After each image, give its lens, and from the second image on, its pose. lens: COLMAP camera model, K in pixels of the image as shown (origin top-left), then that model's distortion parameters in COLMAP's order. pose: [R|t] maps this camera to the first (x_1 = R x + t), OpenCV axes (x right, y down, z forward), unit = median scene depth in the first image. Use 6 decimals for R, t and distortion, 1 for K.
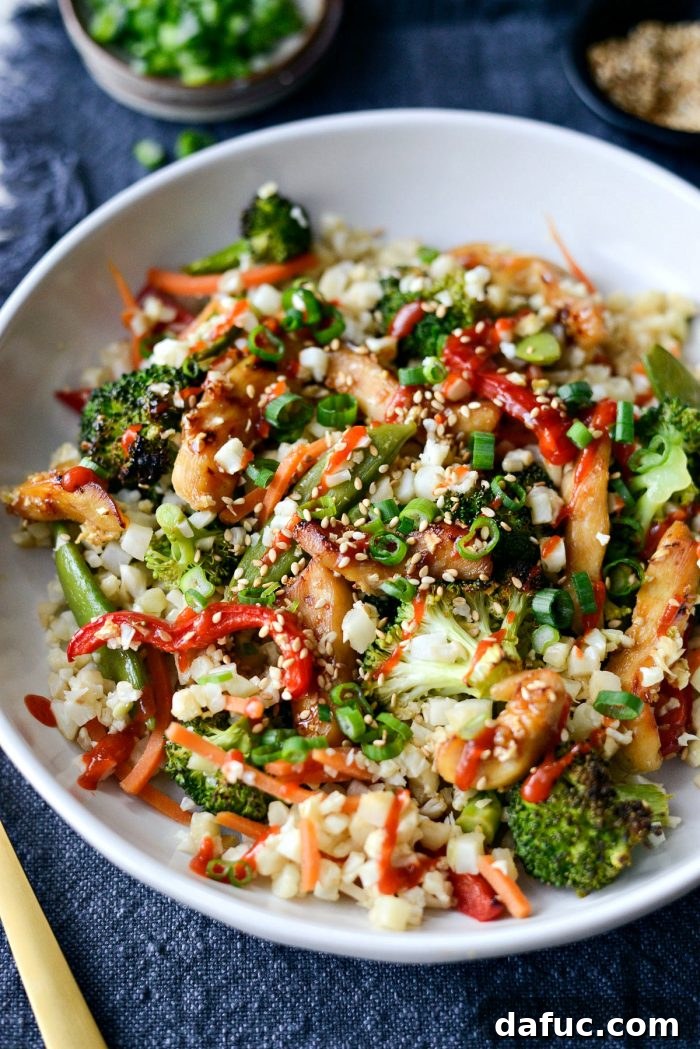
lens RADIAL K [[1711.2, 0, 350.0], [0, 1711.2, 524.5], [0, 0, 1]] dist [-0.130946, -0.108652]
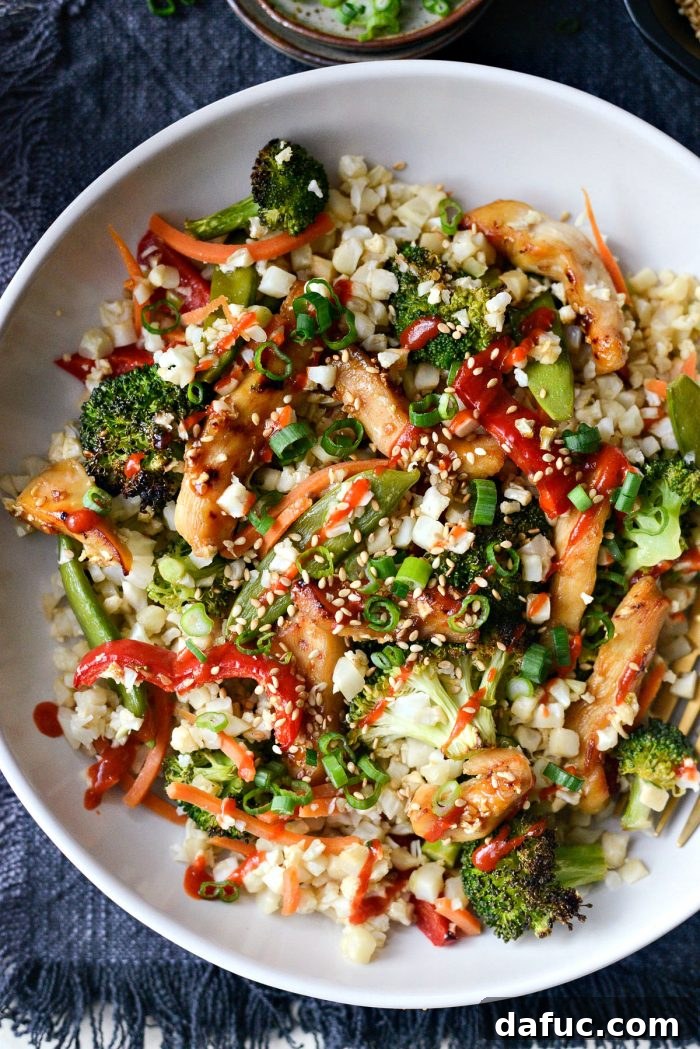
lens RADIAL K [[1711.2, 0, 350.0], [0, 1711.2, 524.5], [0, 0, 1]] dist [-0.130946, -0.108652]
pose [[0.997391, 0.062436, 0.036245, -0.037308], [-0.072158, 0.877979, 0.473229, -0.514432], [-0.002276, -0.474609, 0.880194, 0.107207]]
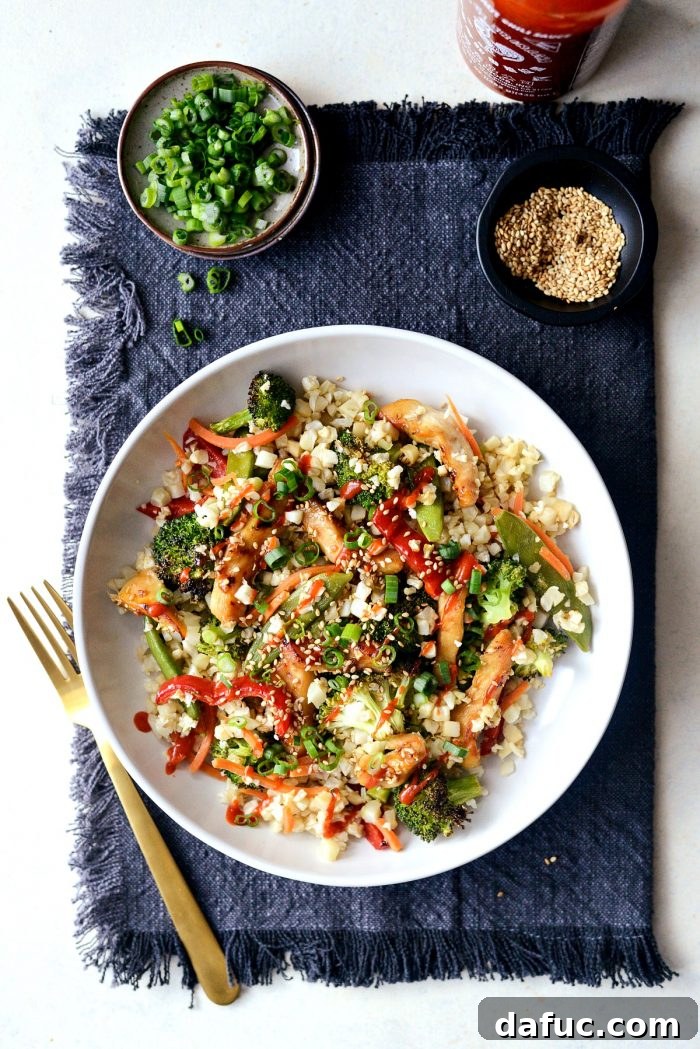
lens RADIAL K [[1711.2, 0, 350.0], [0, 1711.2, 524.5], [0, 0, 1]] dist [-0.130946, -0.108652]
pose [[0.999349, 0.026398, -0.024612, 0.078006], [-0.009332, 0.847742, 0.530326, -1.022145], [0.034864, -0.529751, 0.847436, -0.419613]]
